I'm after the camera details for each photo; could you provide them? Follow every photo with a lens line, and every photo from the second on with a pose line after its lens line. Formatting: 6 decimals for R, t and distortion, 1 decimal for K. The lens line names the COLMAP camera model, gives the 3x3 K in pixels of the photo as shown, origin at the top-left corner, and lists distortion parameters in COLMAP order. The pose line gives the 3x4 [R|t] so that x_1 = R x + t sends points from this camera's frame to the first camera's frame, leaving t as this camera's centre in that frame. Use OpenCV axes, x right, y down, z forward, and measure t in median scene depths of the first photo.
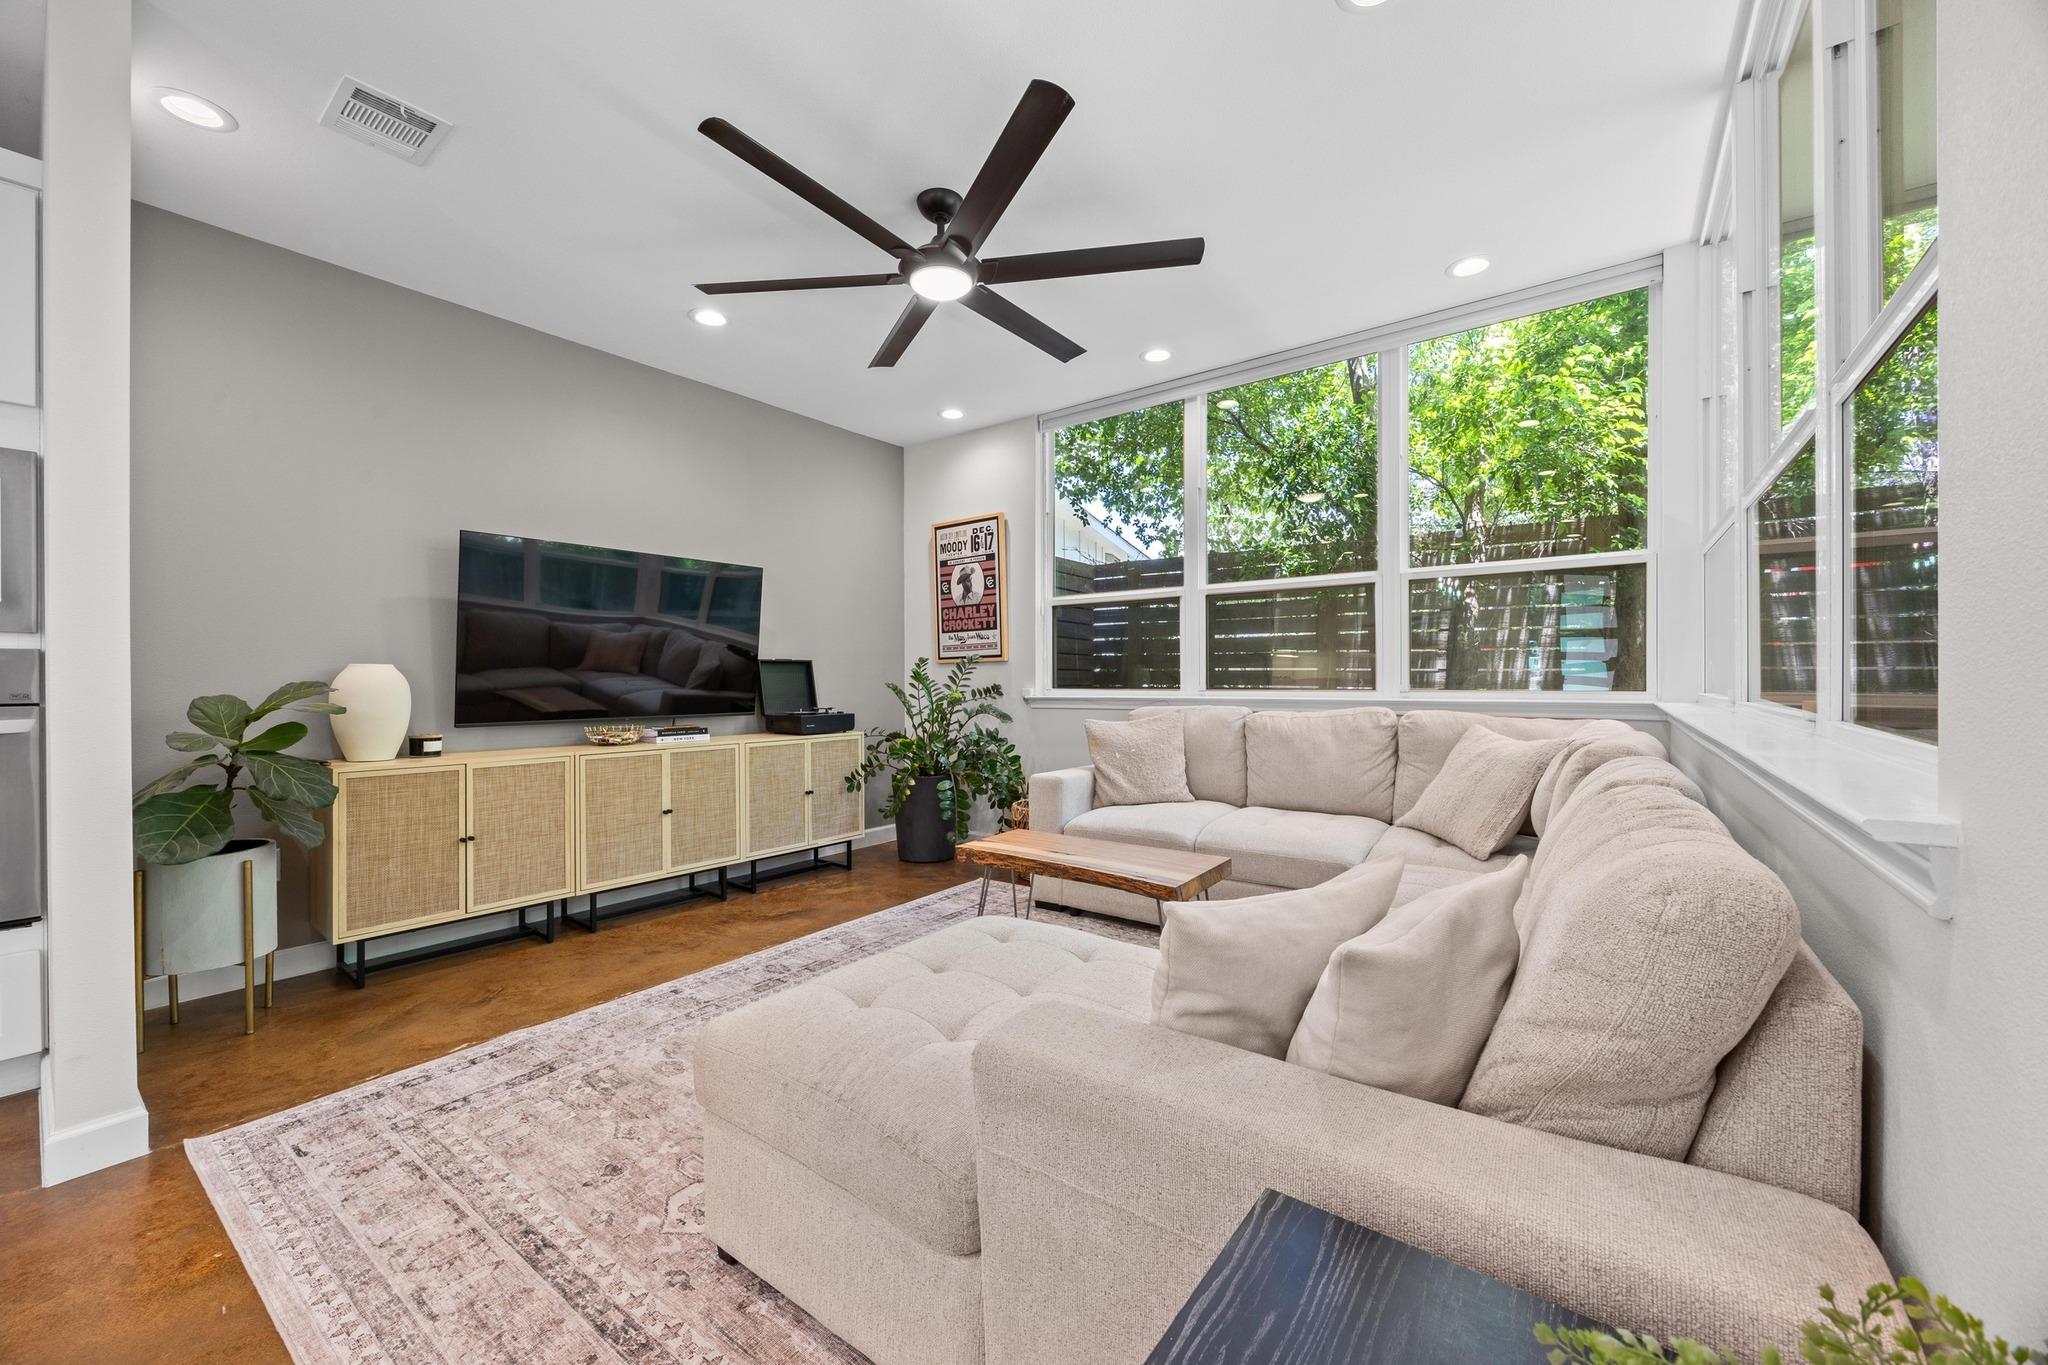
lens RADIAL K [[776.8, 0, 1020.6], [0, 776.8, 684.7], [0, 0, 1]] dist [-0.002436, -0.000217]
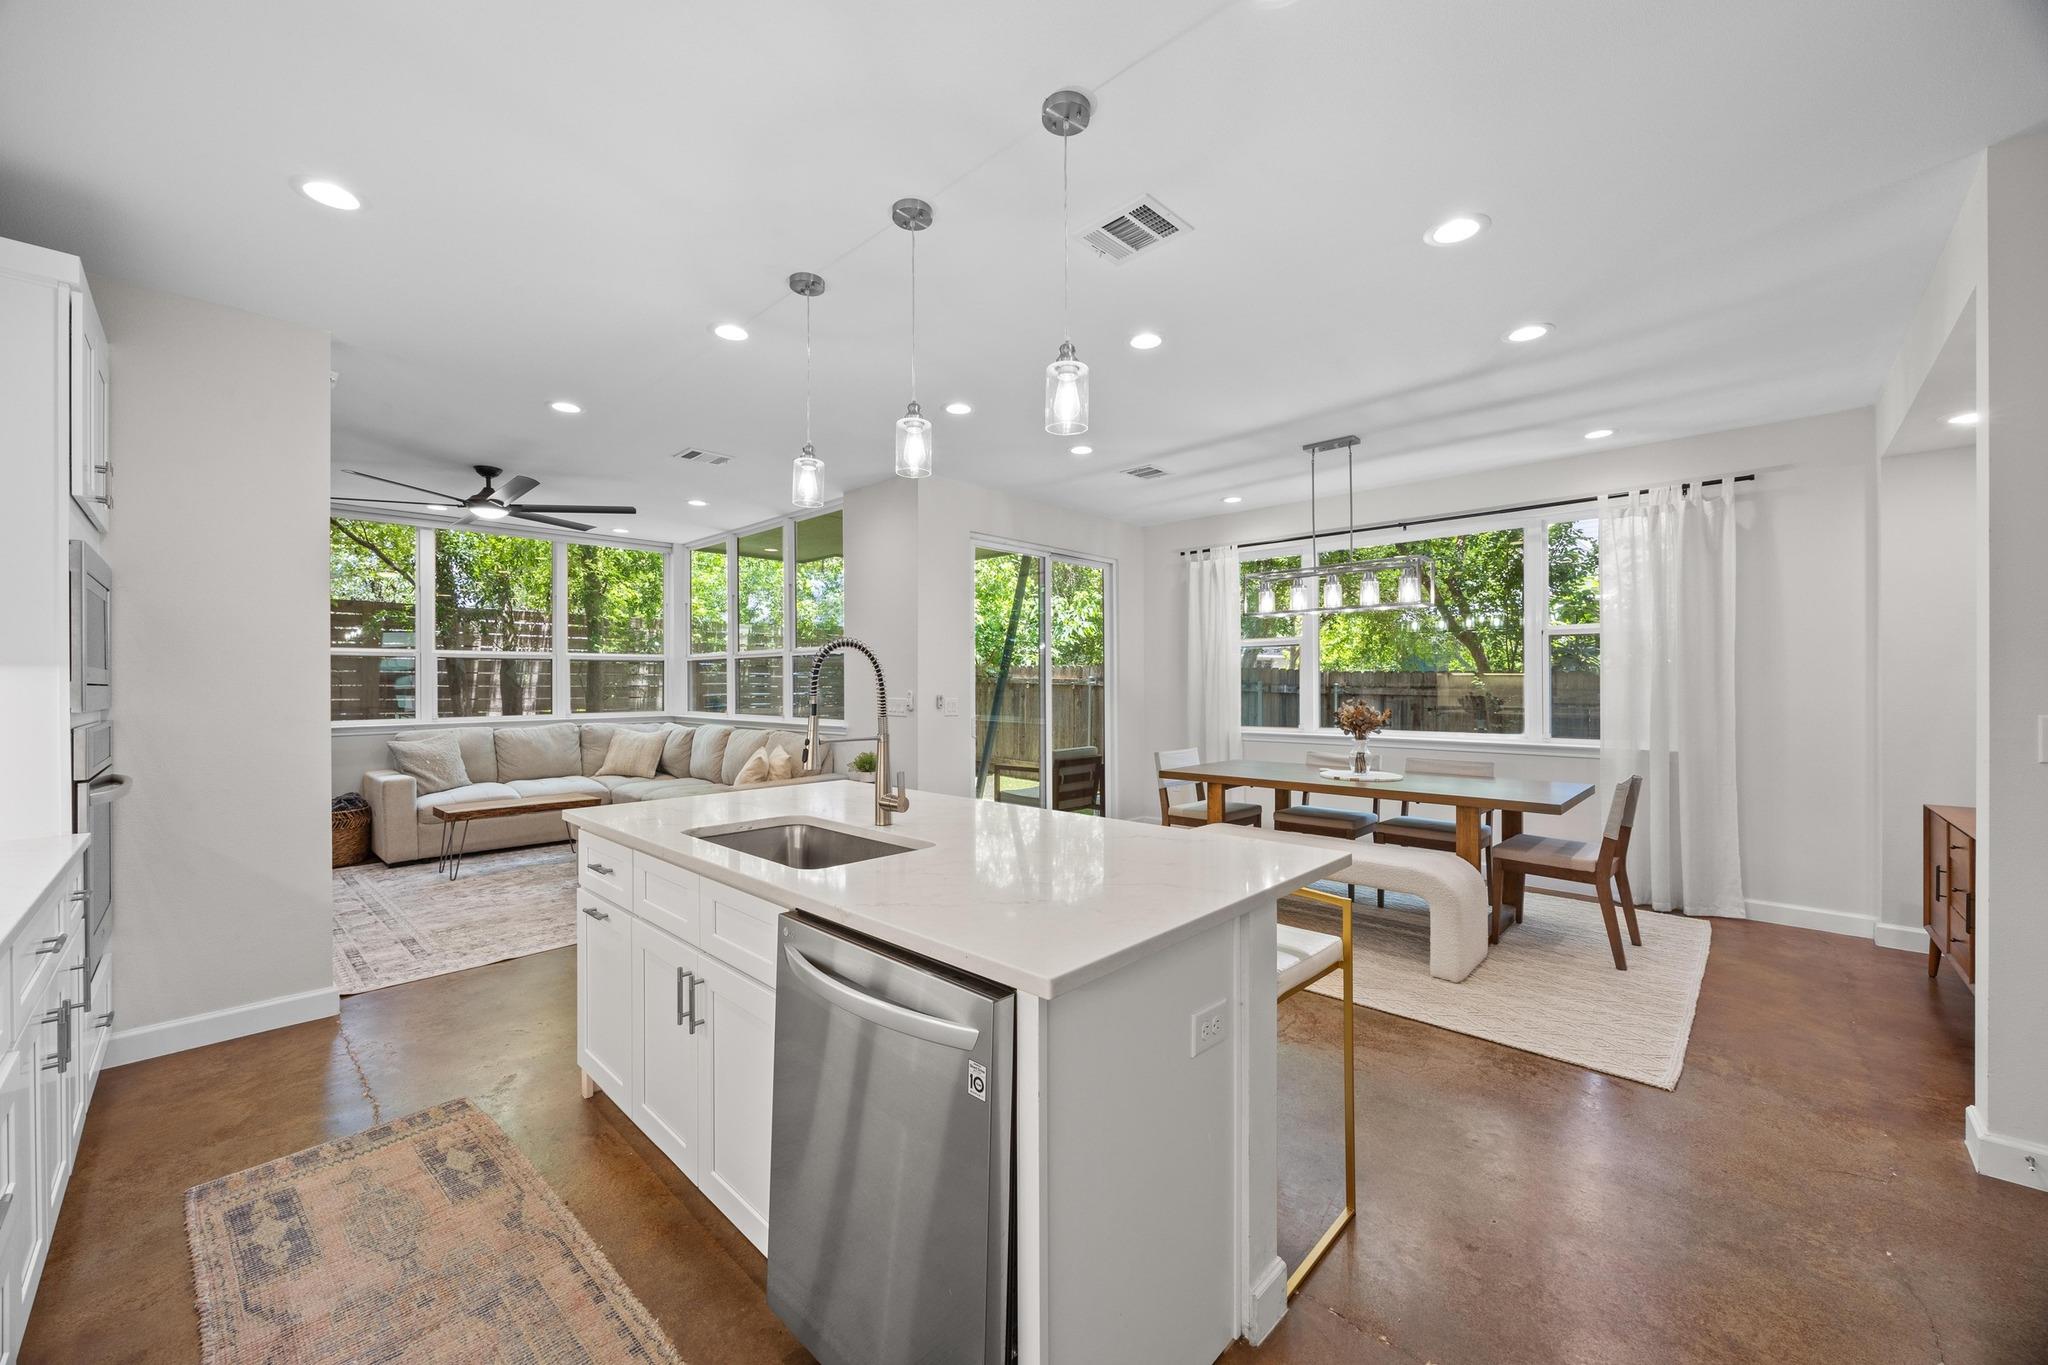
lens RADIAL K [[776.8, 0, 1016.8], [0, 776.8, 681.8], [0, 0, 1]] dist [-0.002436, -0.000217]
pose [[0.116768, 0.004009, 0.993151, -1.105198], [0.014134, 0.999884, -0.005698, -0.038713], [-0.993059, 0.014702, 0.116698, -0.310004]]
